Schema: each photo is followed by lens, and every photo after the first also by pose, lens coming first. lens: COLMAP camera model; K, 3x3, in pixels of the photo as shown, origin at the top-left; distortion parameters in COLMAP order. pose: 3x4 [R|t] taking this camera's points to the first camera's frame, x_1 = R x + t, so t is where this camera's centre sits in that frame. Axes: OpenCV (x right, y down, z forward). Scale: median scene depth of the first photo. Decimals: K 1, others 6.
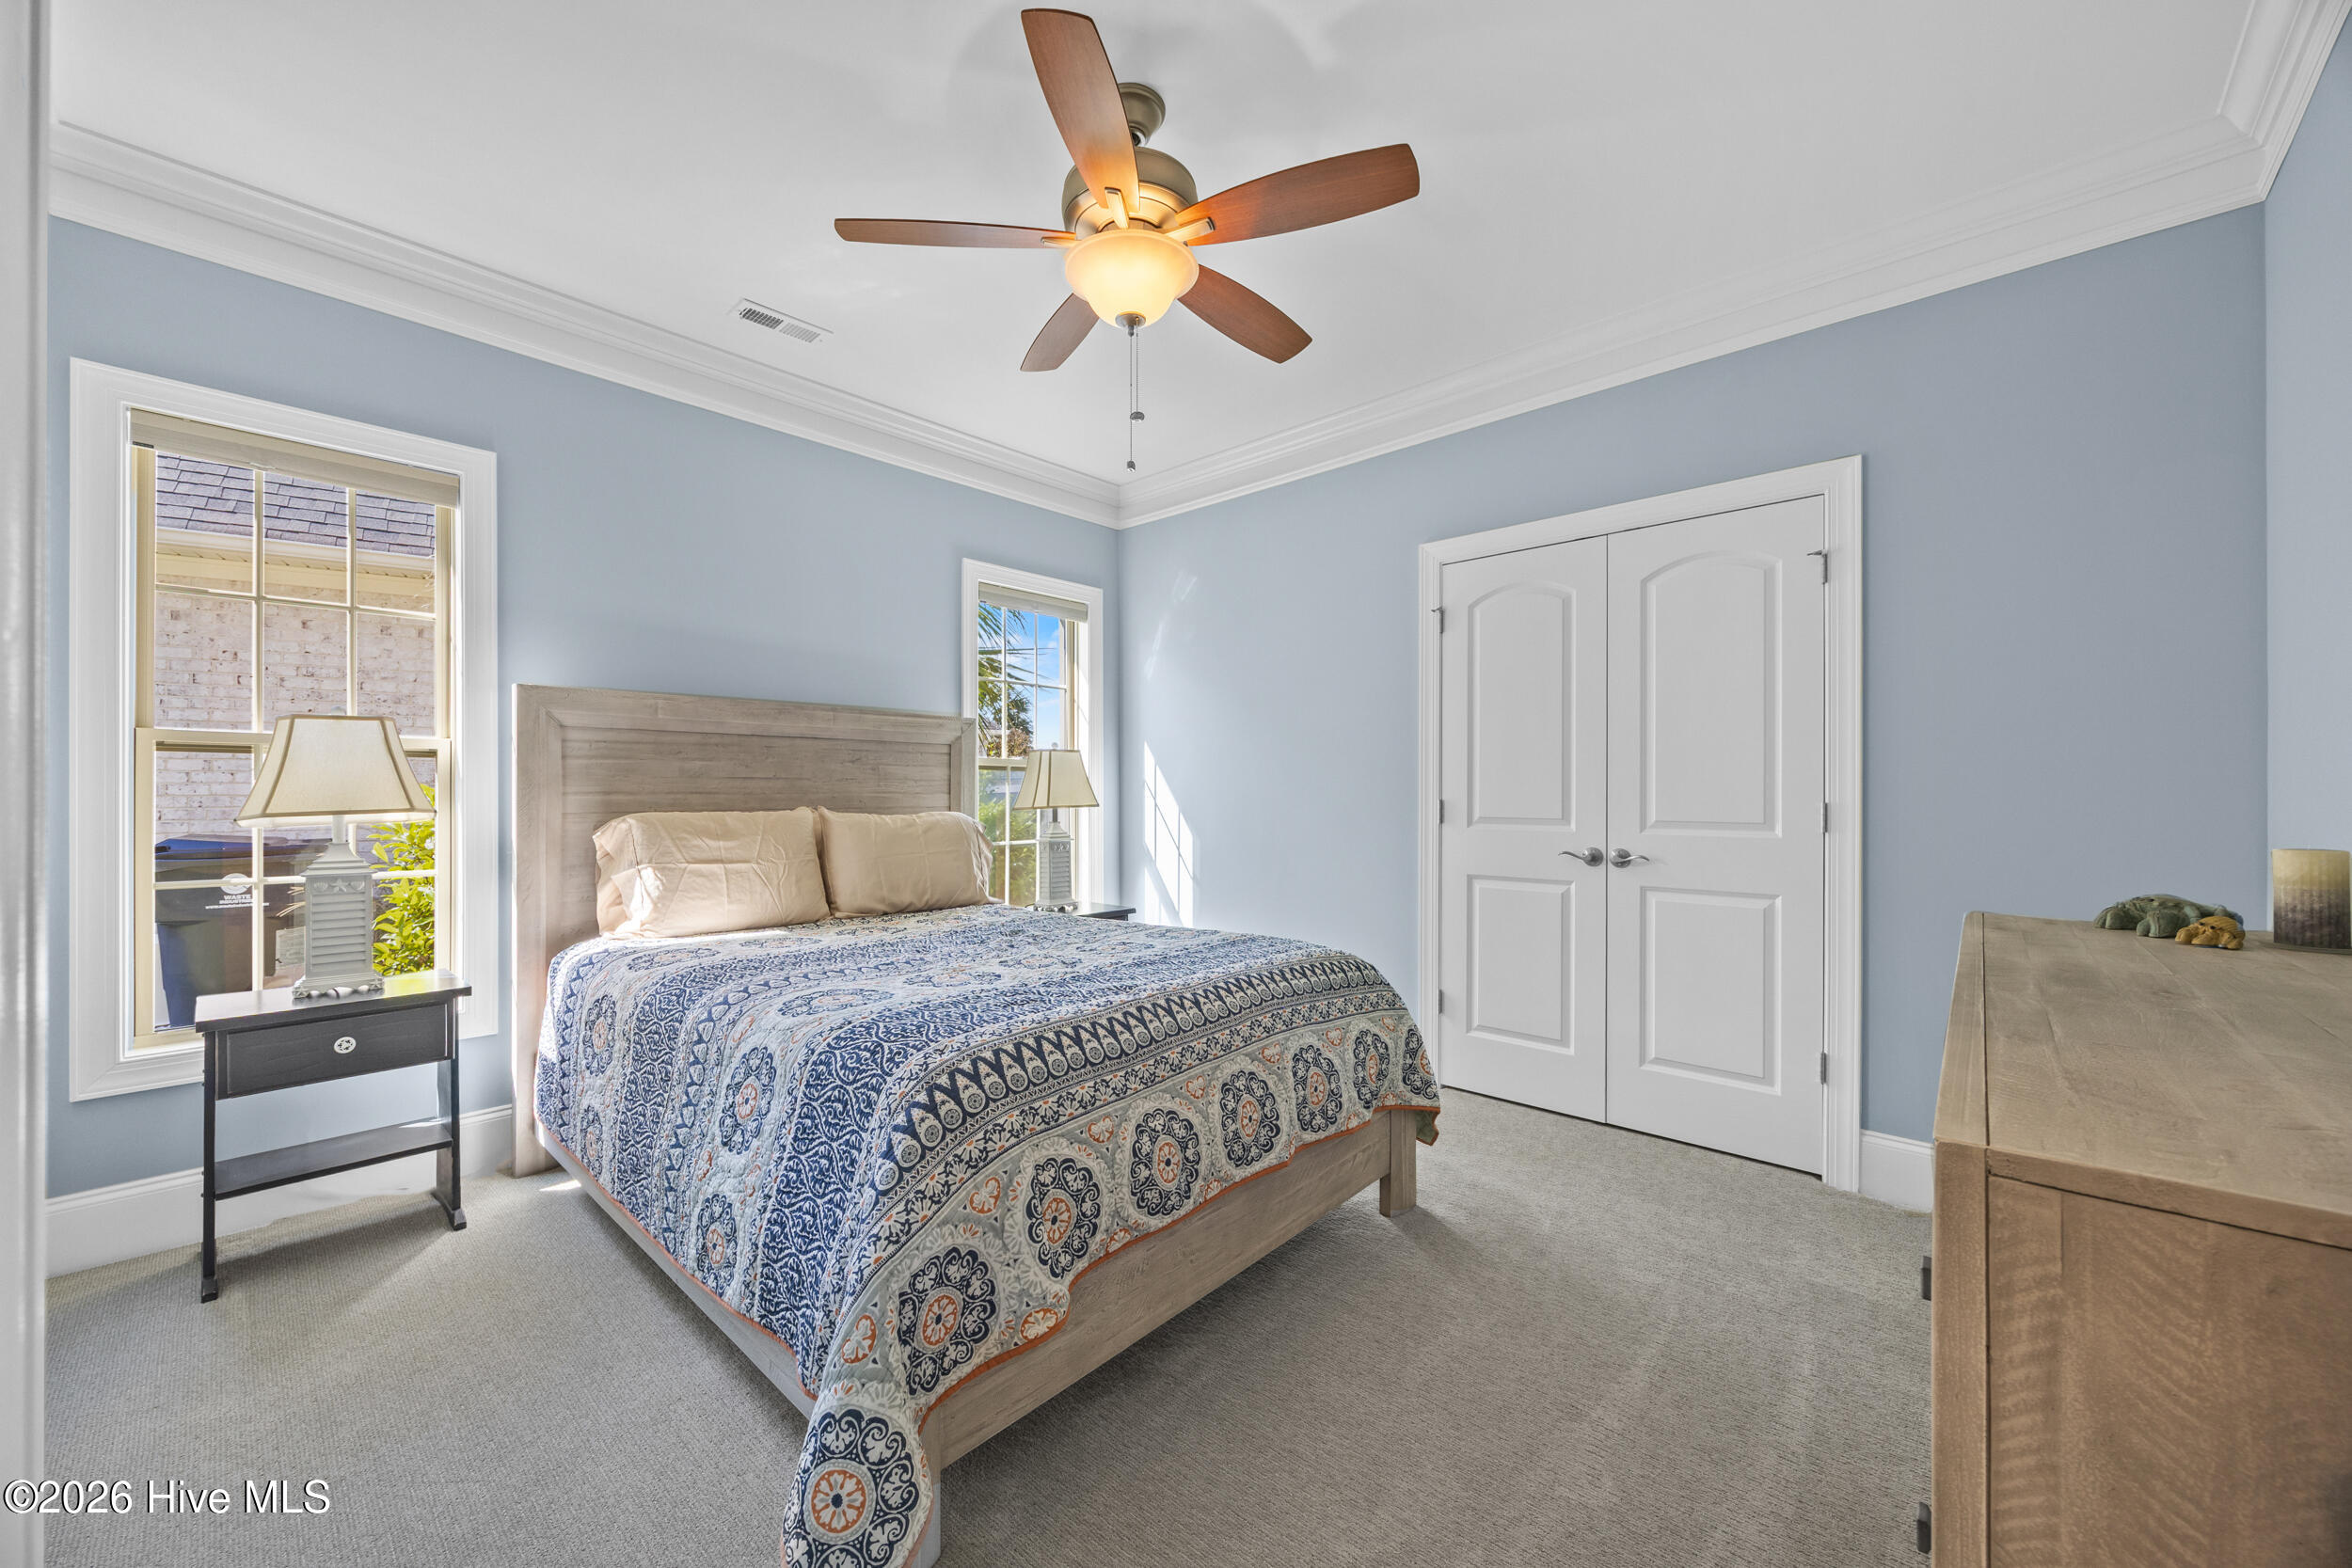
lens RADIAL K [[893.3, 0, 1161.0], [0, 893.3, 789.7], [0, 0, 1]] dist [-0.003097, -0.000057]
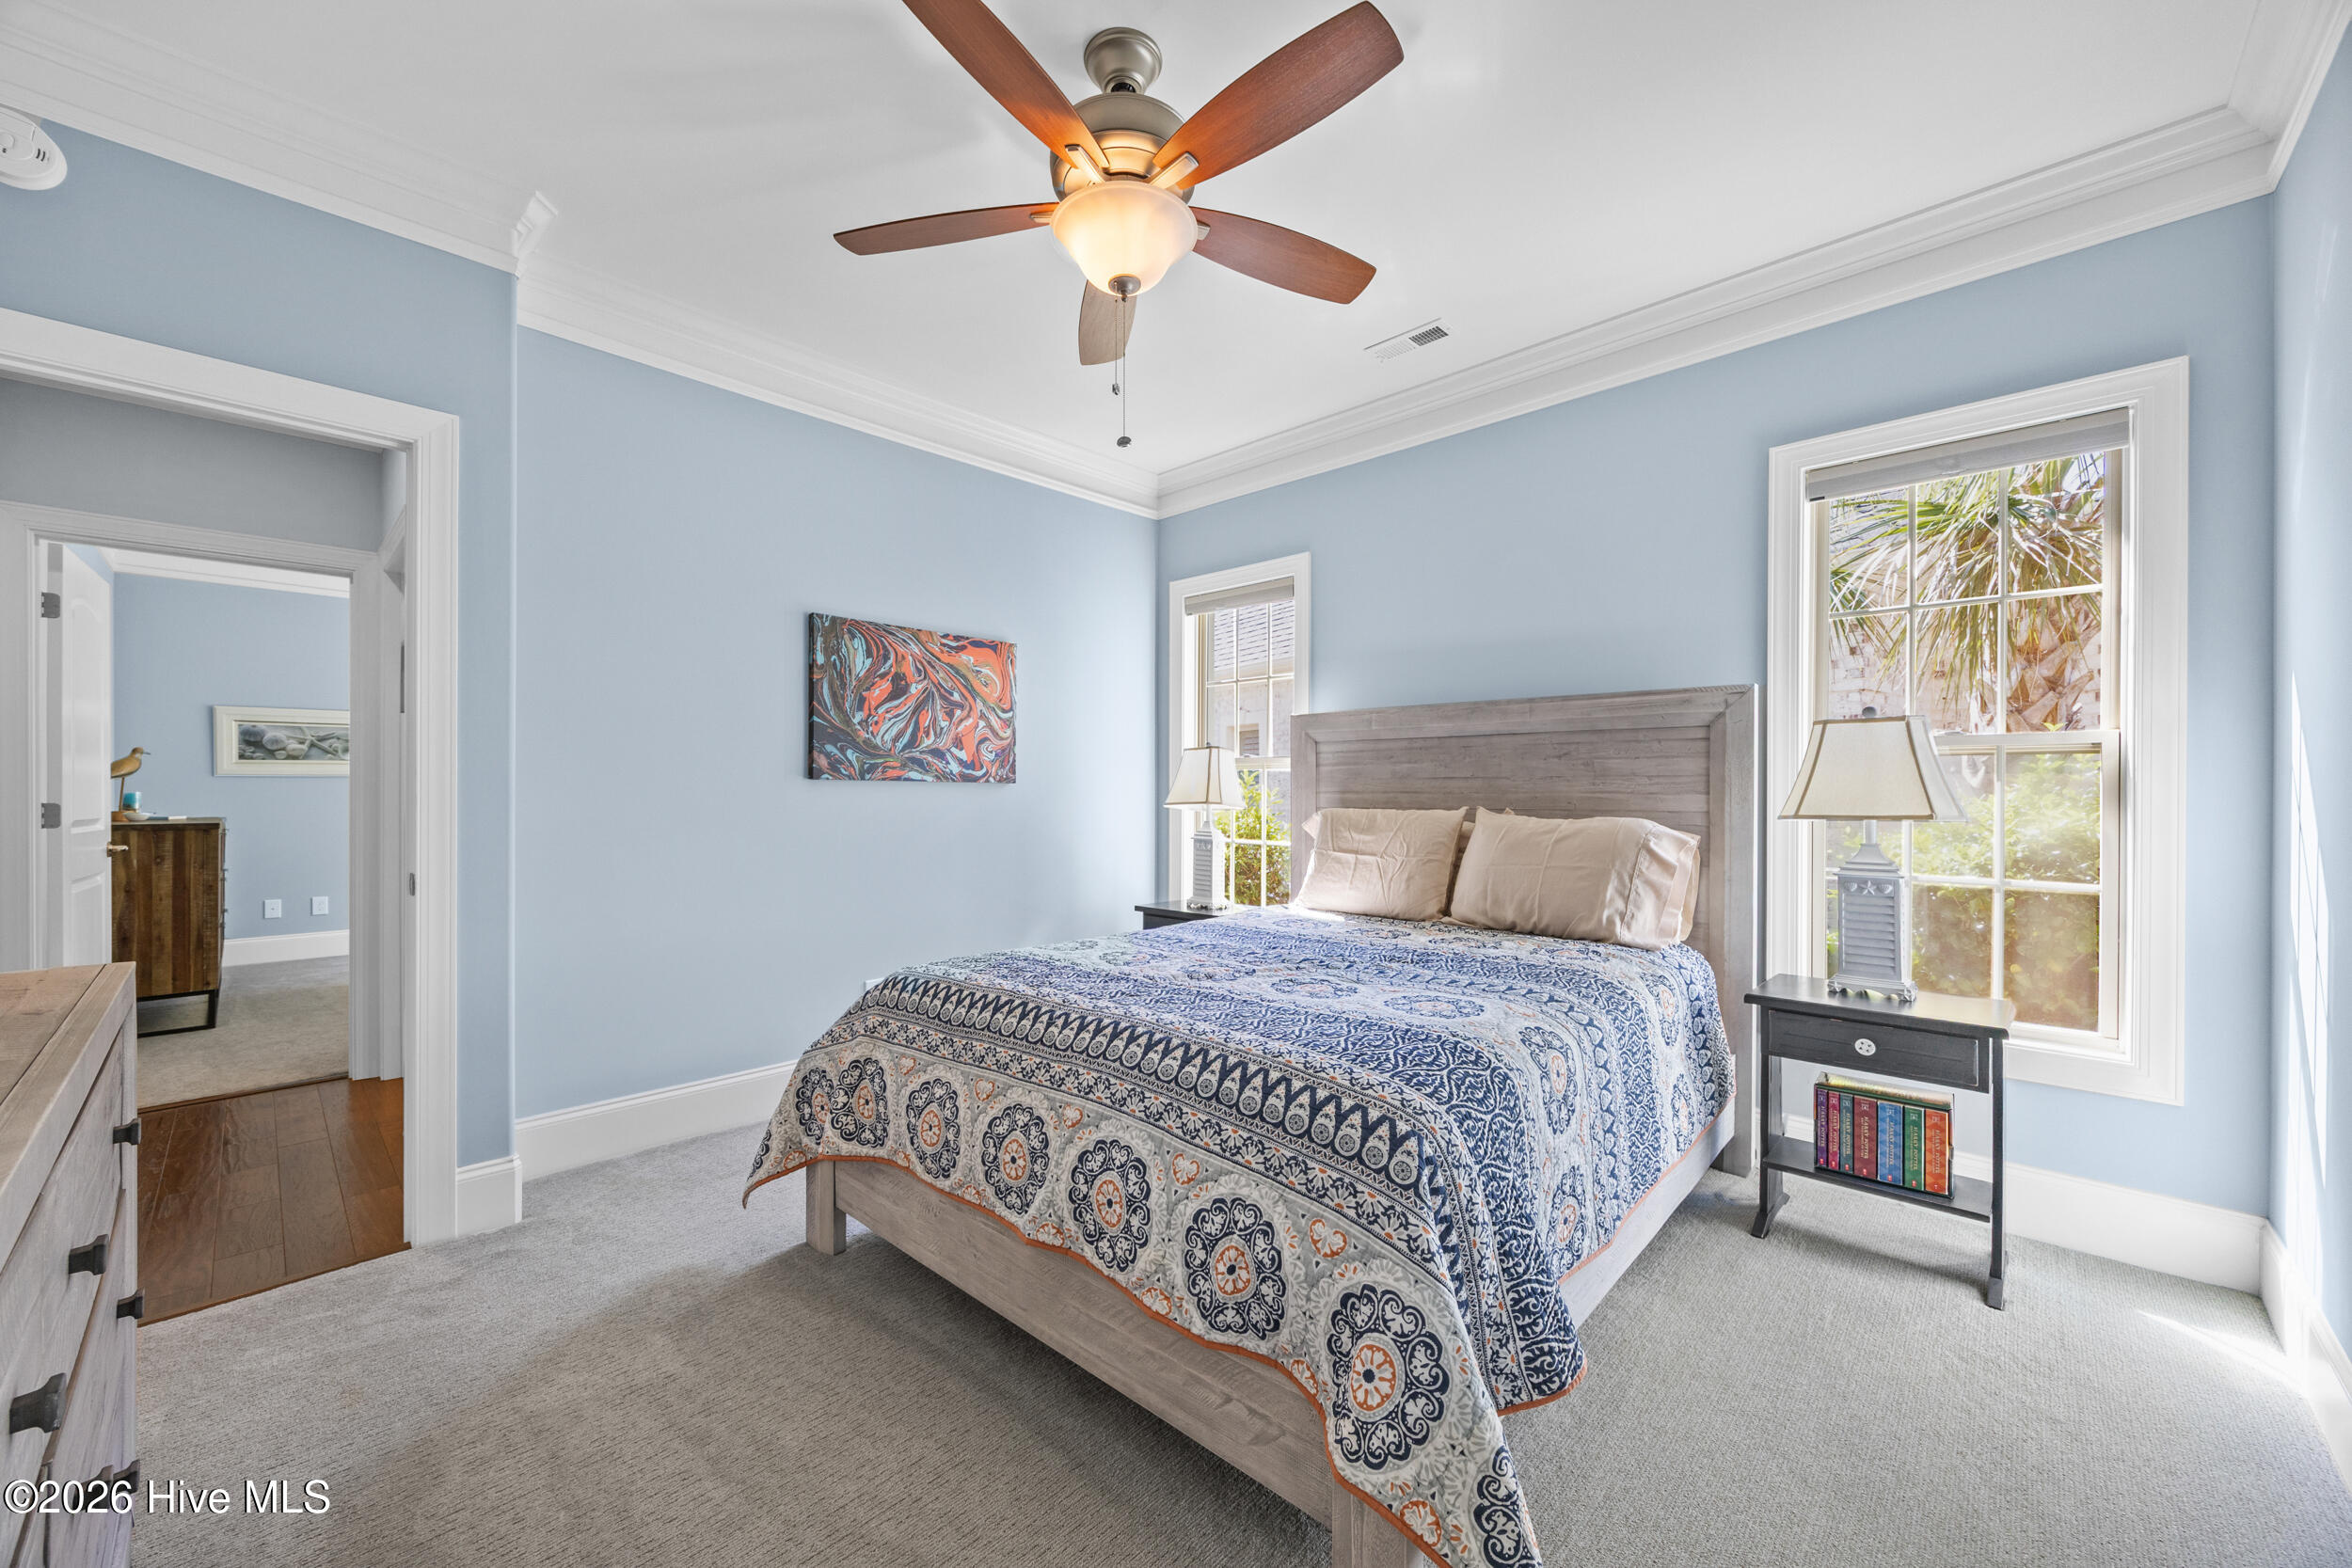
lens RADIAL K [[893.3, 0, 1161.0], [0, 893.3, 789.7], [0, 0, 1]] dist [-0.003097, -0.000057]
pose [[-0.011382, -0.000543, -0.999935, 0.603704], [0.002097, 0.999998, -0.000567, 0.000288], [0.999933, -0.002103, -0.011381, 0.707340]]
